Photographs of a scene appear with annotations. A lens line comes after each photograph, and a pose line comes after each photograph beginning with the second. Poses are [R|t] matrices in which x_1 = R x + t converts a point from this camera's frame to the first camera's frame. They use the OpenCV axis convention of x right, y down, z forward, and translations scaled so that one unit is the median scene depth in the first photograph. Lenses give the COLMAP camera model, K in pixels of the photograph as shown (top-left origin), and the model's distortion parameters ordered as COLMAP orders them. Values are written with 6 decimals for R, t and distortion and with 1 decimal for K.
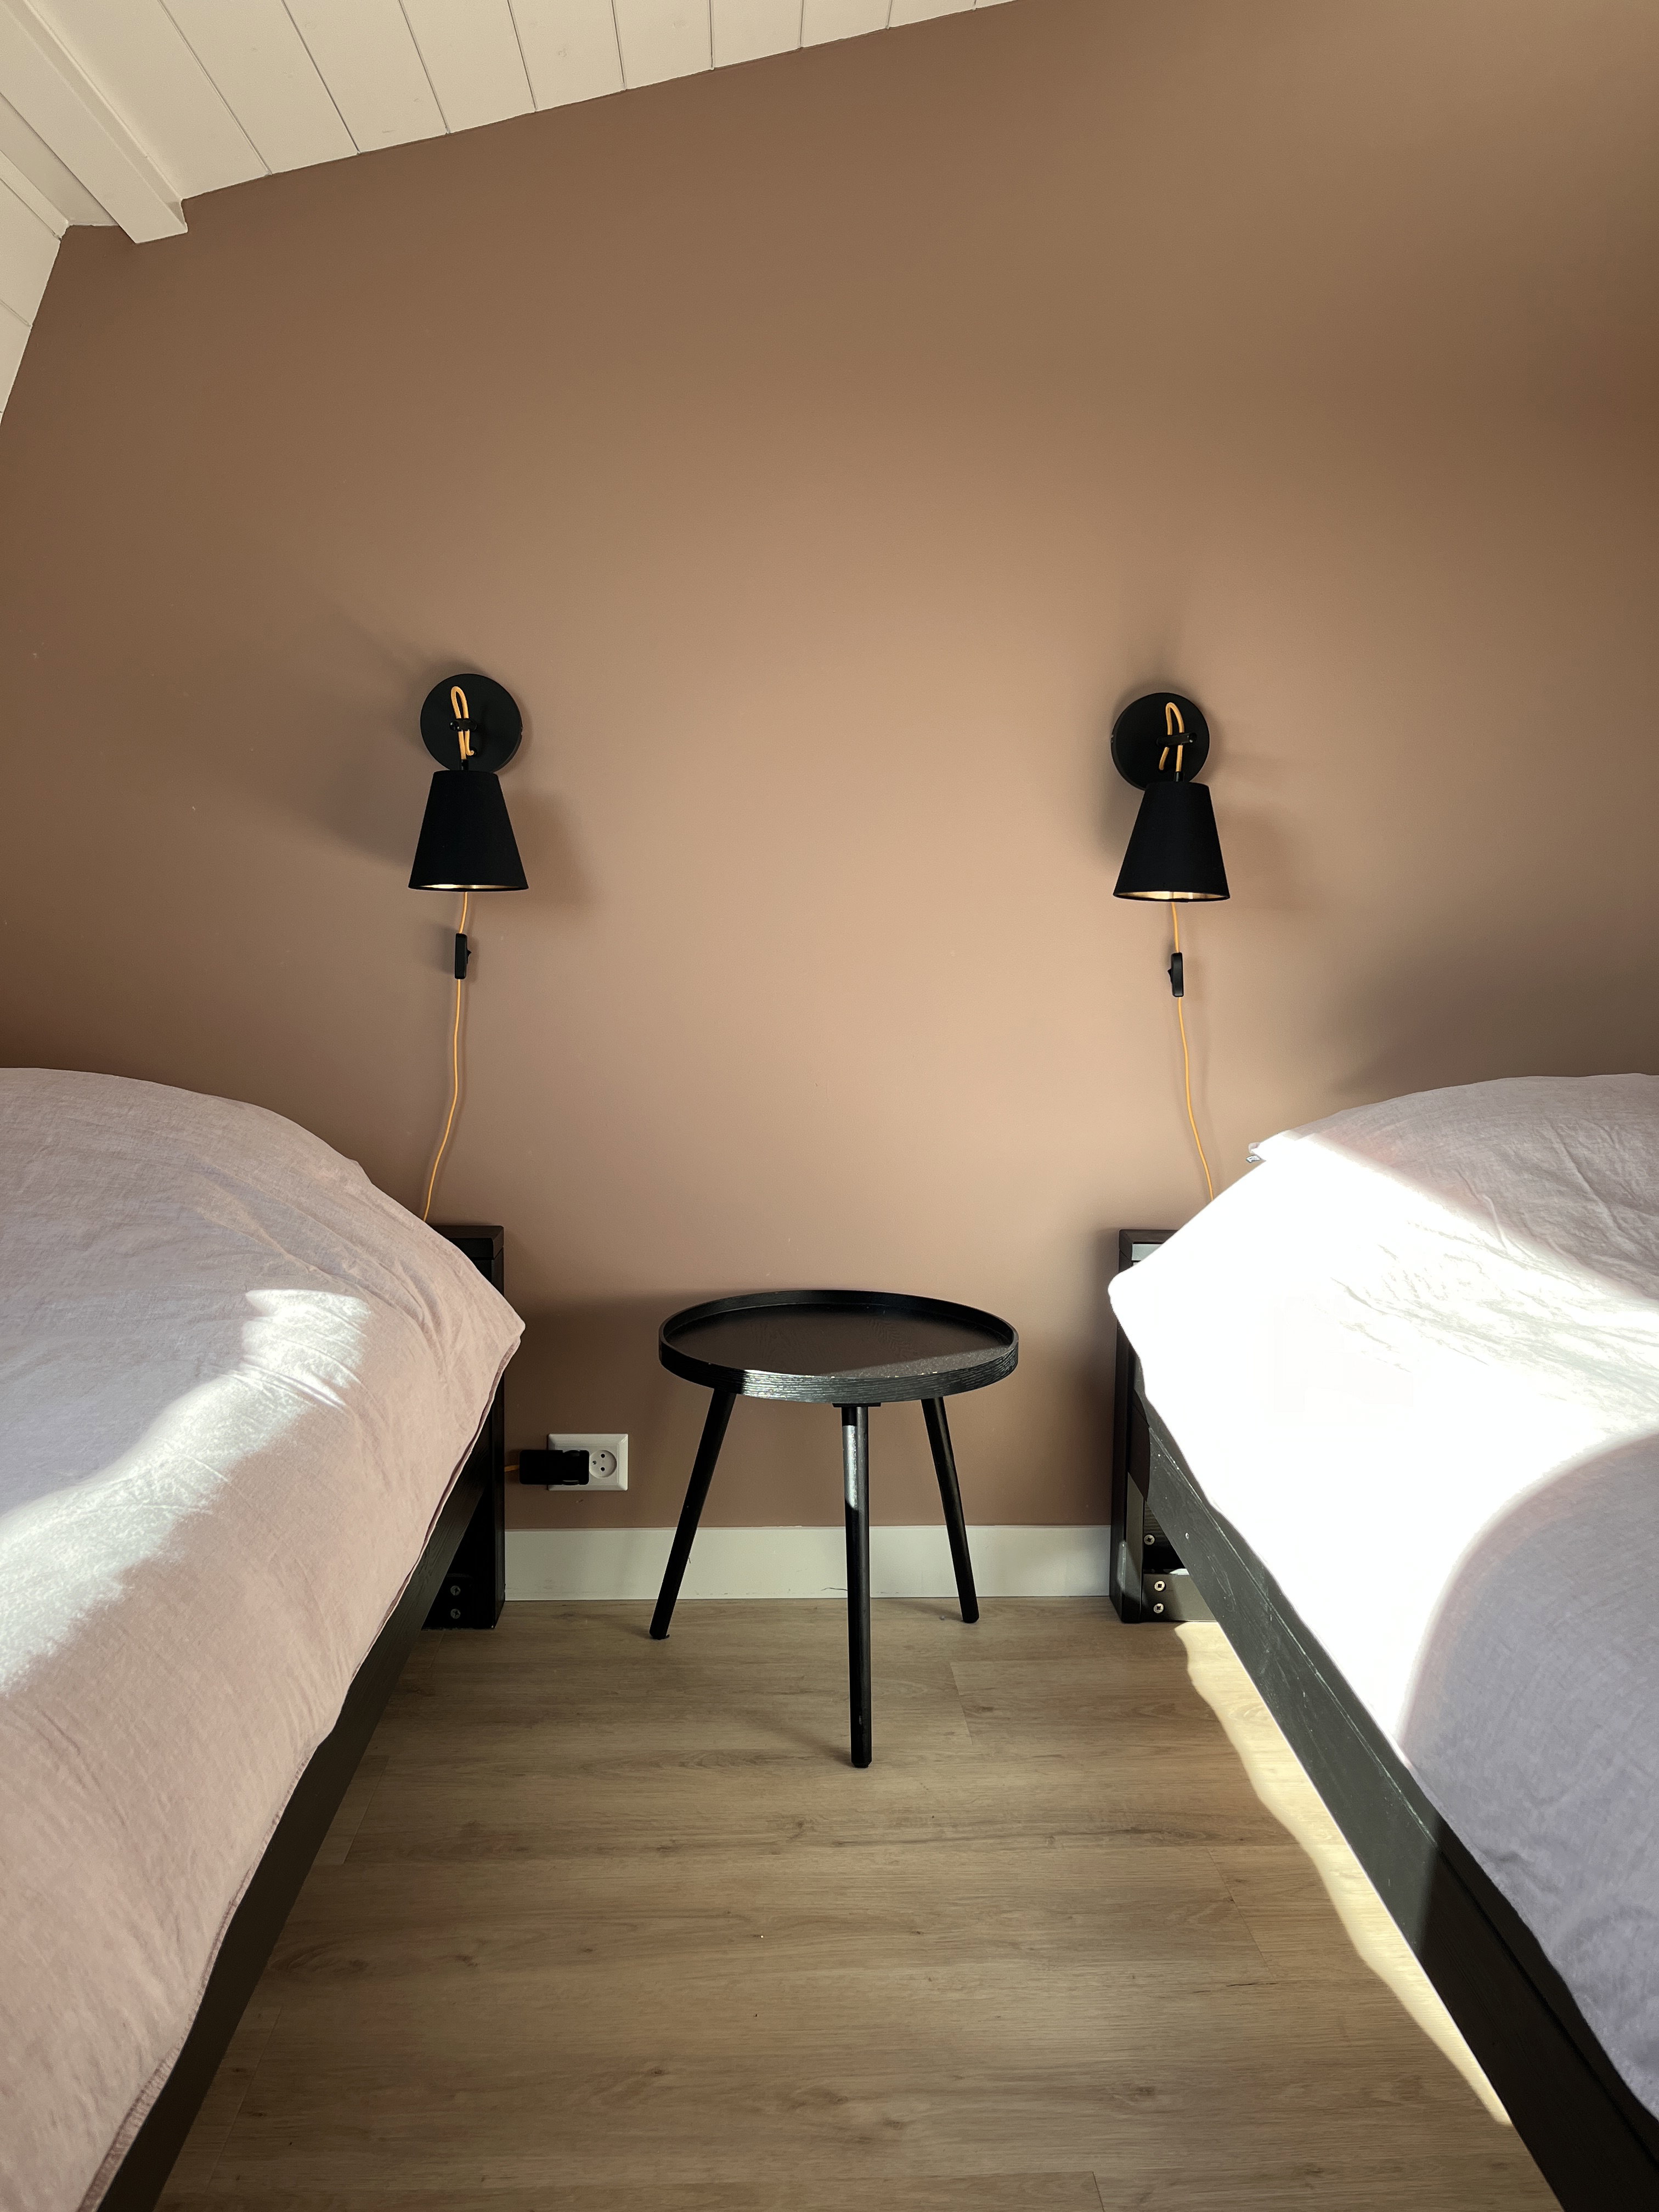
lens RADIAL K [[1672.4, 0, 841.4], [0, 1672.4, 1119.3], [0, 0, 1]] dist [0.019347, -0.014813]
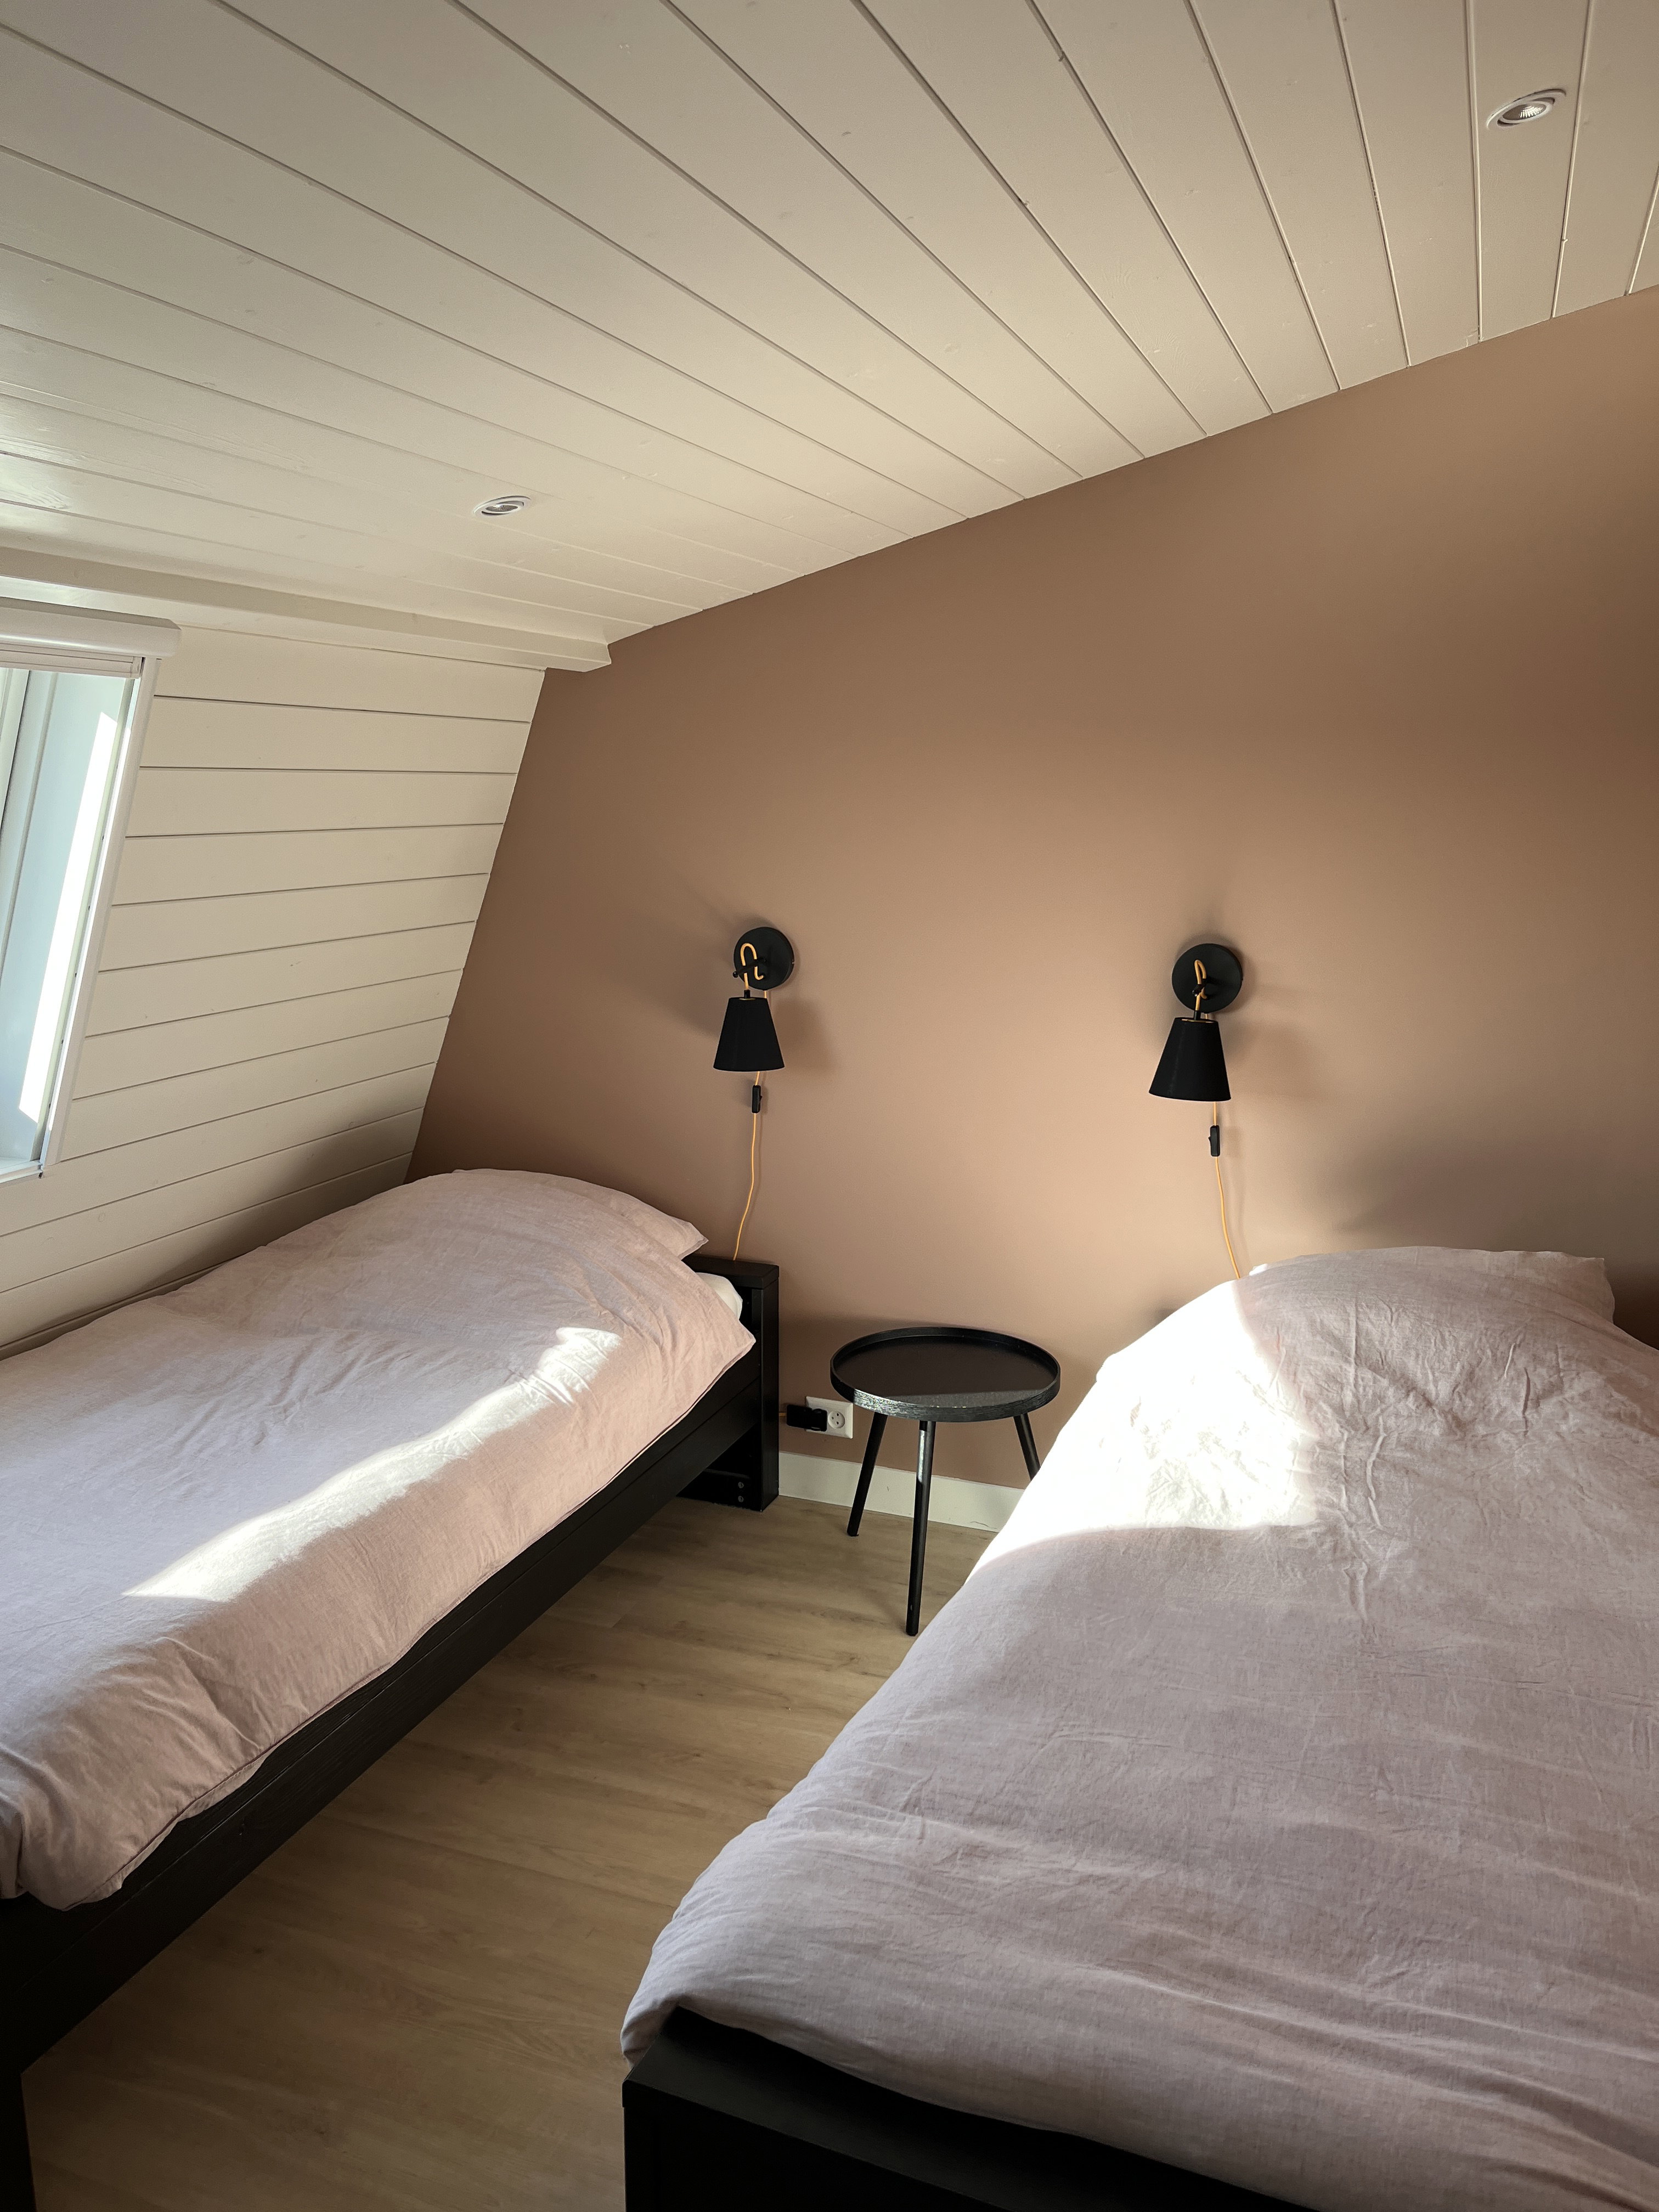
lens RADIAL K [[1672.4, 0, 824.7], [0, 1672.4, 1099.1], [0, 0, 1]] dist [0.019347, -0.014813]
pose [[0.910190, 0.066105, -0.408882, 0.605708], [-0.035383, 0.995983, 0.082259, -0.287289], [0.412677, -0.060403, 0.908872, -0.530849]]
